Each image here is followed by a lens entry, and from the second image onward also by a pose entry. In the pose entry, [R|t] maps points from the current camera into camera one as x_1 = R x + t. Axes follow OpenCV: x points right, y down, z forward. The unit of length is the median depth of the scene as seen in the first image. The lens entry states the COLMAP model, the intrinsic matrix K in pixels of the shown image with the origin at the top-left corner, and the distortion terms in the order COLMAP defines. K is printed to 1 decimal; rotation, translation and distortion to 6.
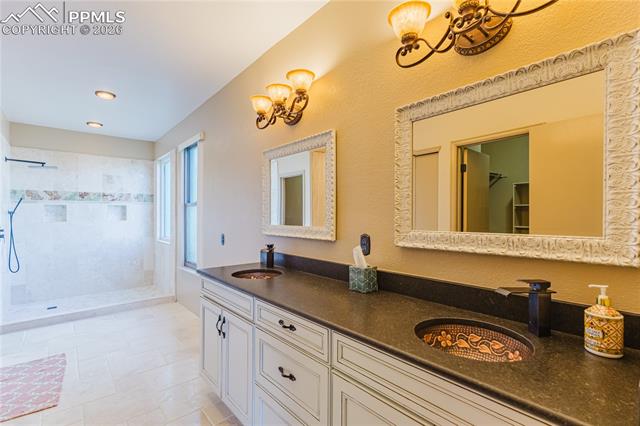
lens RADIAL K [[301.7, 0, 319.9], [0, 301.7, 215.3], [0, 0, 1]] dist [0.004986, 0.000567]
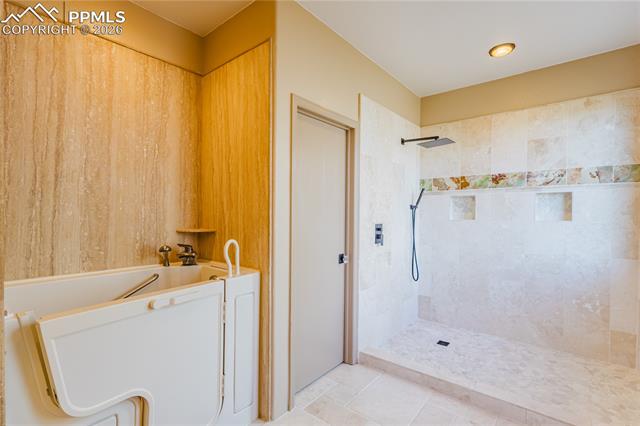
lens RADIAL K [[301.7, 0, 319.8], [0, 301.7, 214.3], [0, 0, 1]] dist [0.004986, 0.000567]
pose [[0.169074, 0.014668, -0.985494, -0.221704], [-0.005858, 0.999887, 0.013877, 0.001391], [0.985586, 0.003427, 0.169141, 0.532856]]
